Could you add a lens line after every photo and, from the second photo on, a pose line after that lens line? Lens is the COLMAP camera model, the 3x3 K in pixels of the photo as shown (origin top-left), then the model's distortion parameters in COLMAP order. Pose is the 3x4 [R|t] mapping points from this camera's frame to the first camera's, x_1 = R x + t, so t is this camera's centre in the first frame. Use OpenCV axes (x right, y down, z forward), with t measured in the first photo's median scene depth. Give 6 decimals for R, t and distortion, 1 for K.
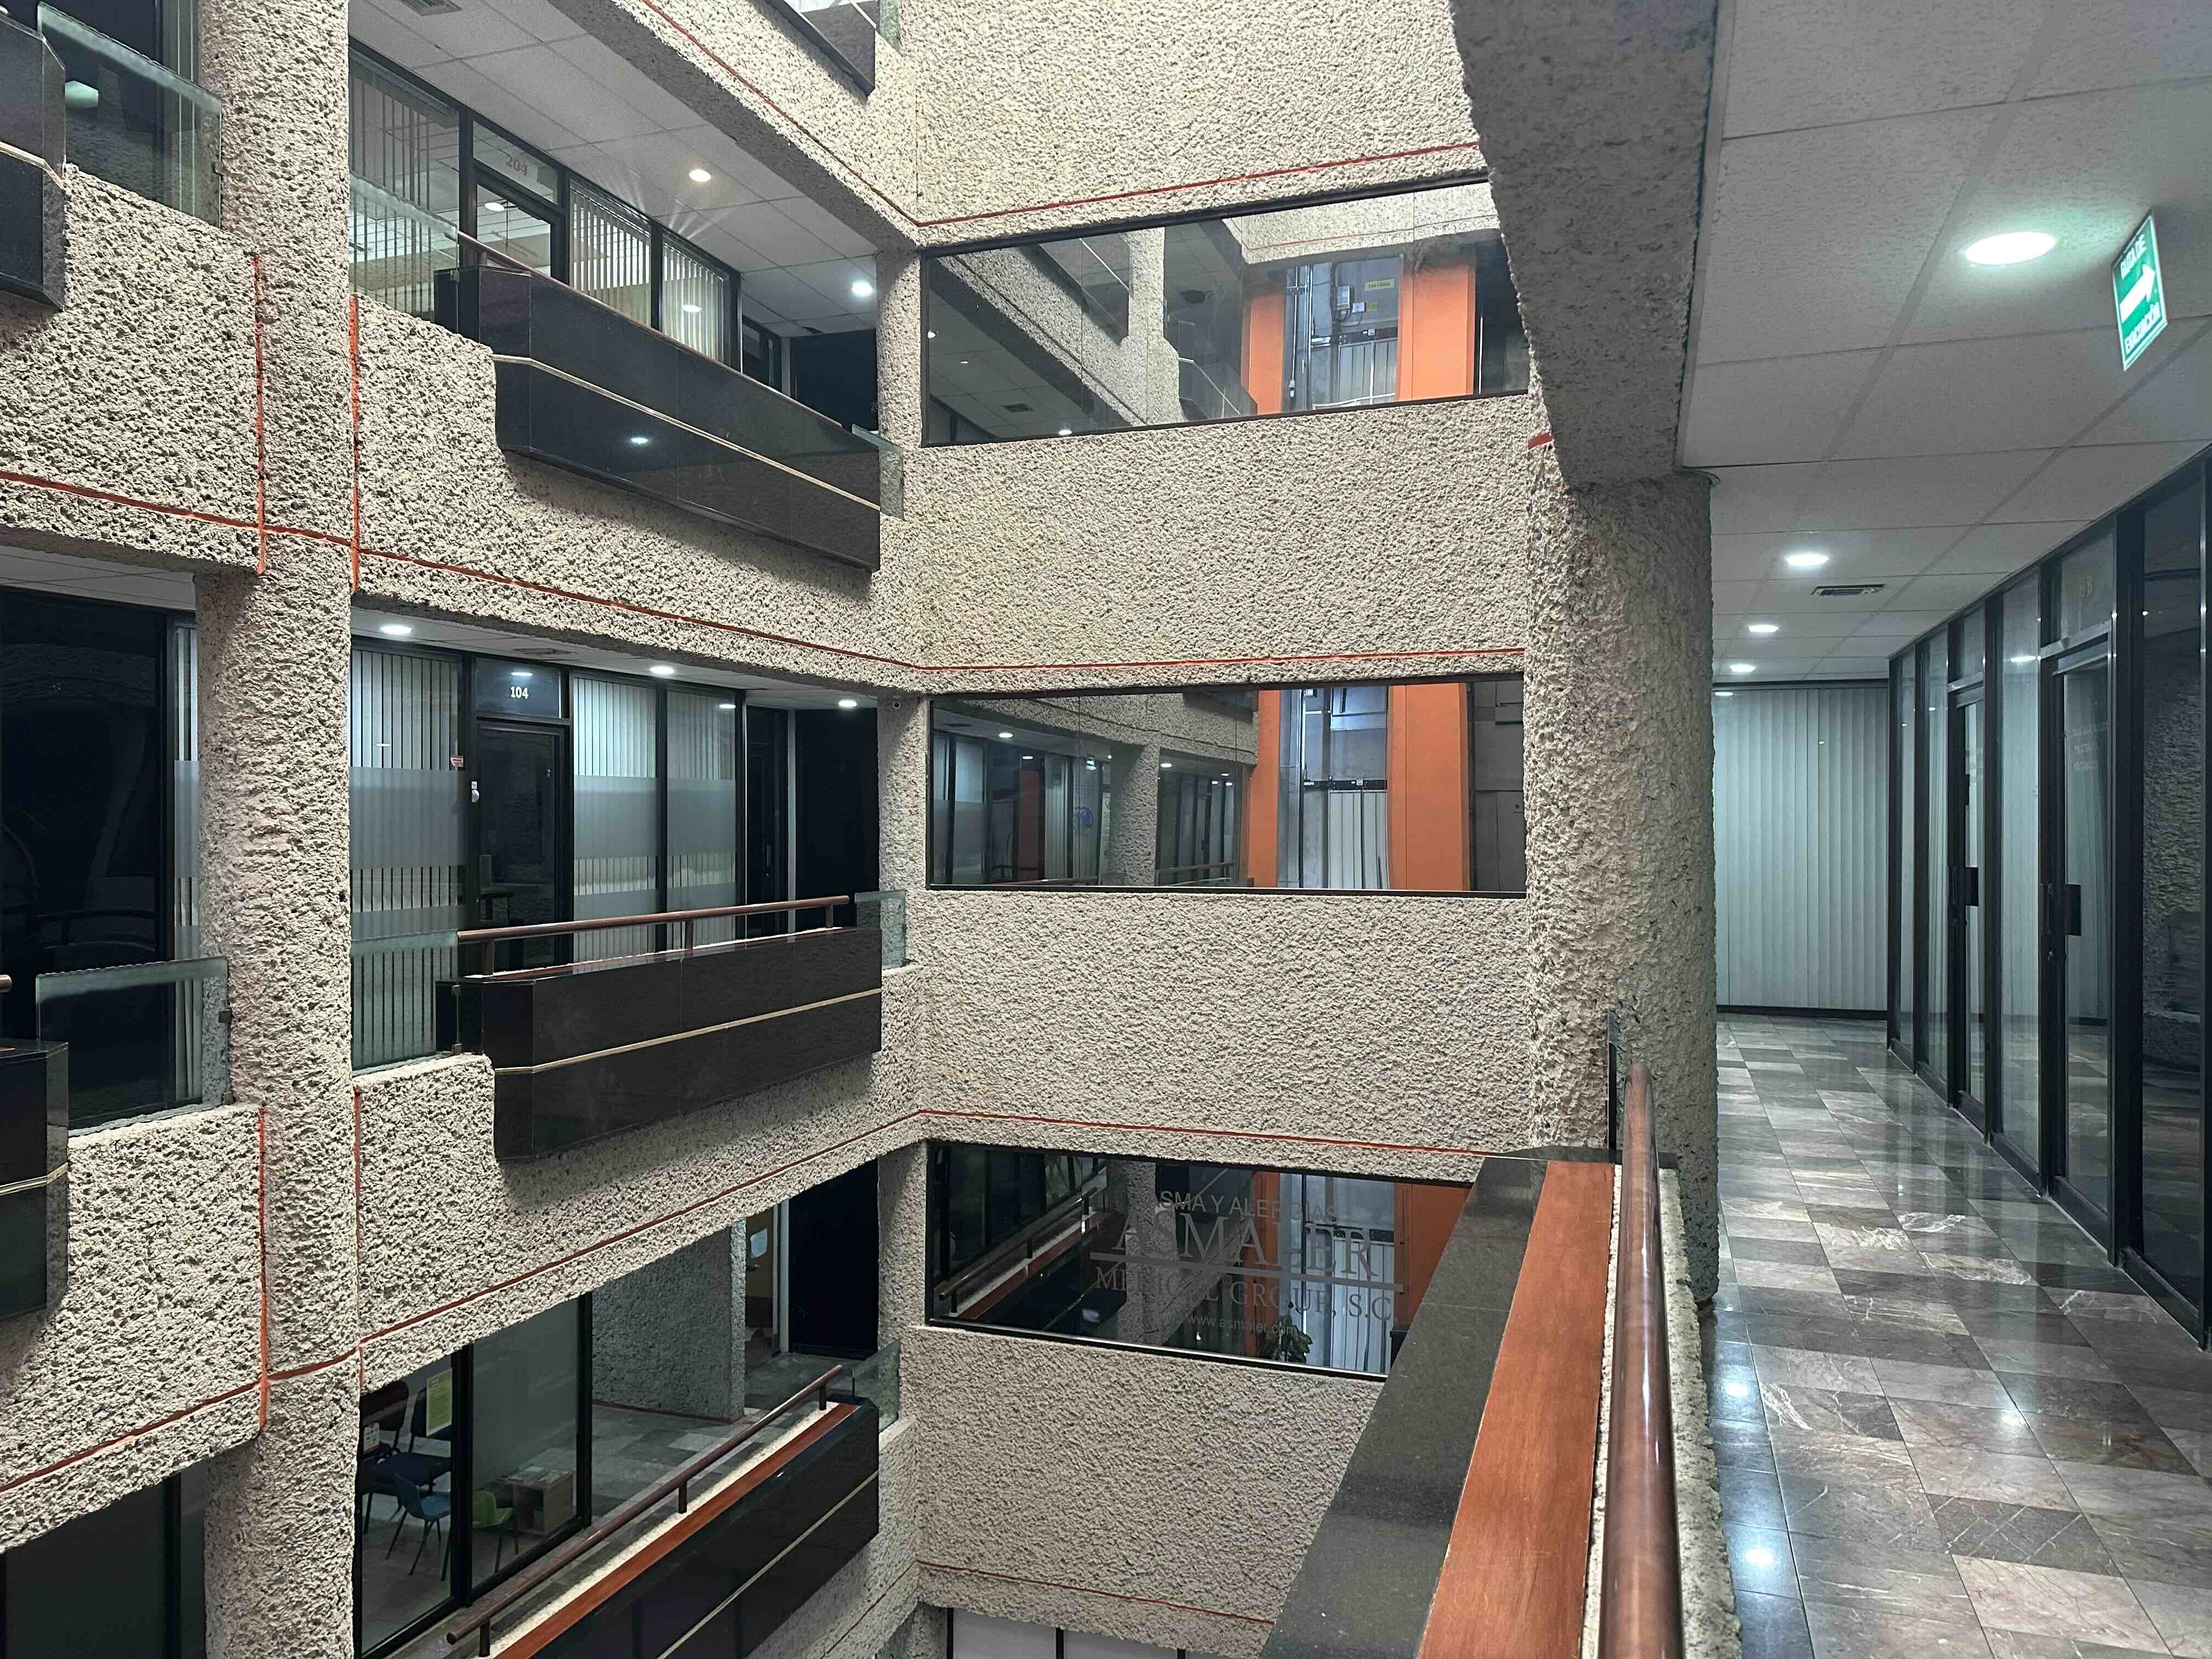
lens RADIAL K [[1542.5, 0, 1116.6], [0, 1542.5, 828.5], [0, 0, 1]] dist [0.048583, -0.049118]
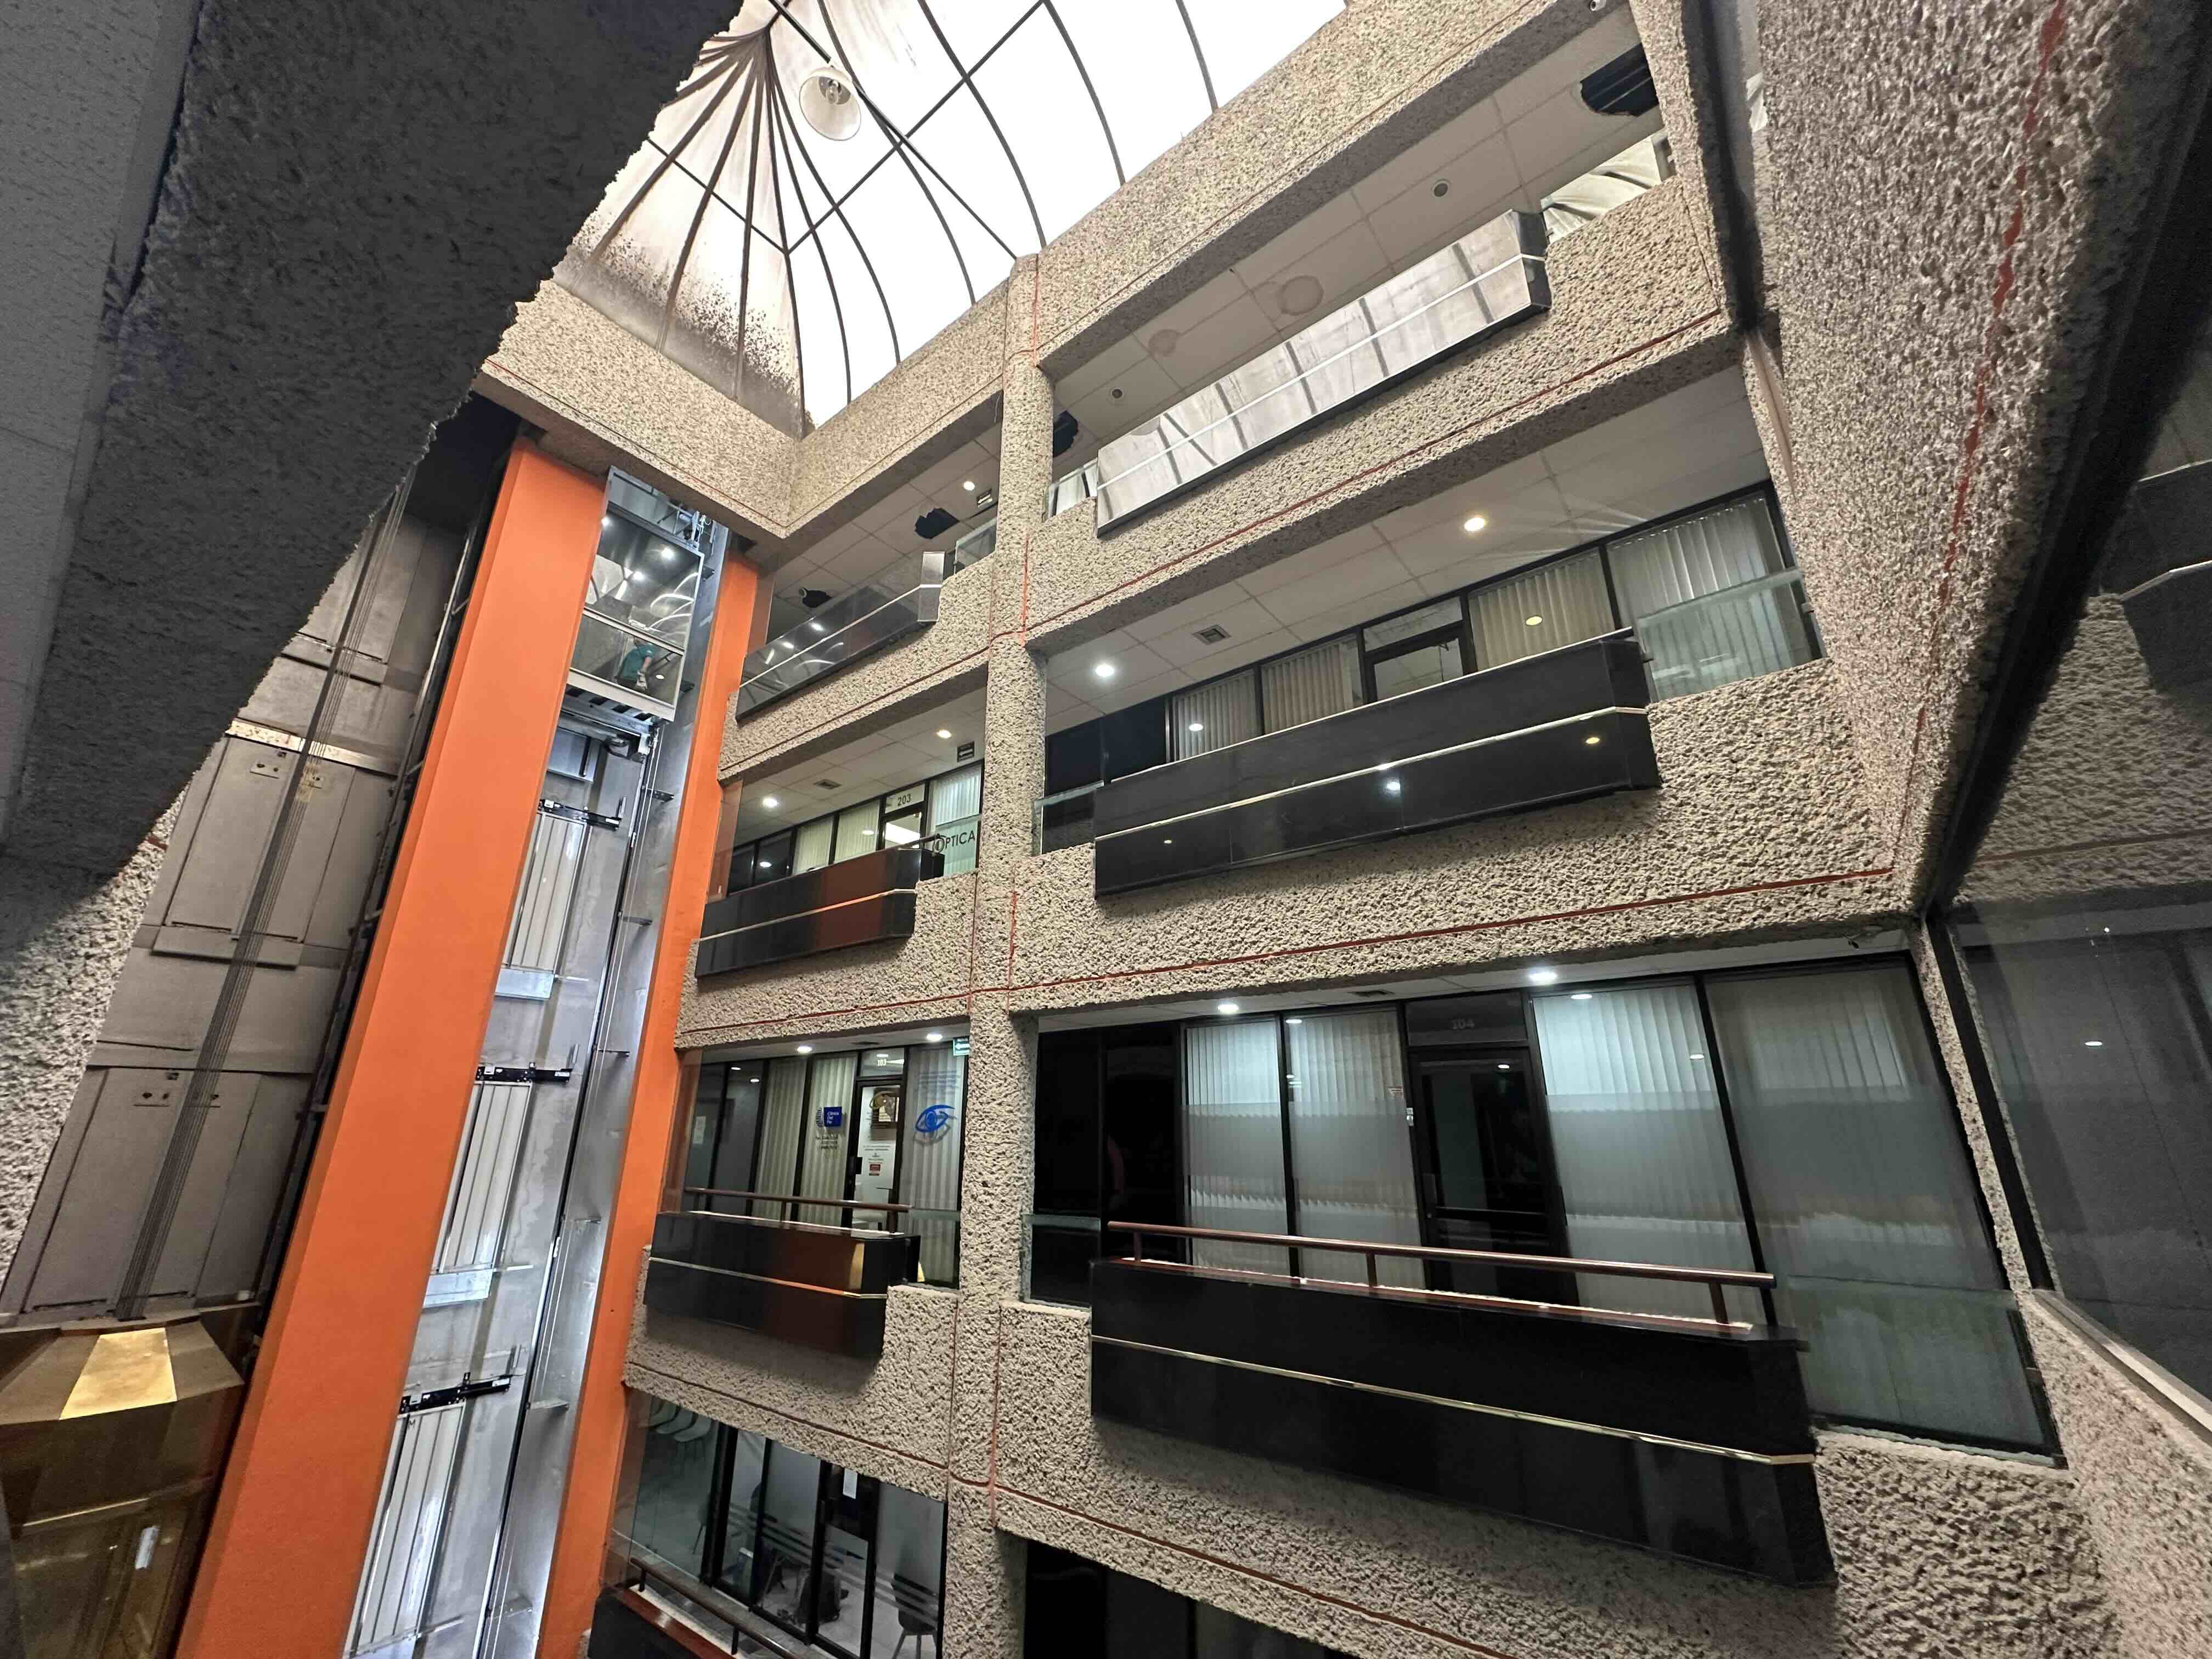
lens RADIAL K [[901.4, 0, 1104.8], [0, 901.4, 827.7], [0, 0, 1]] dist [-0.003727, -0.000042]
pose [[-0.349964, -0.313241, -0.882840, 0.386844], [-0.013603, 0.944036, -0.329561, -0.003802], [0.936664, -0.103325, -0.334640, 1.142799]]
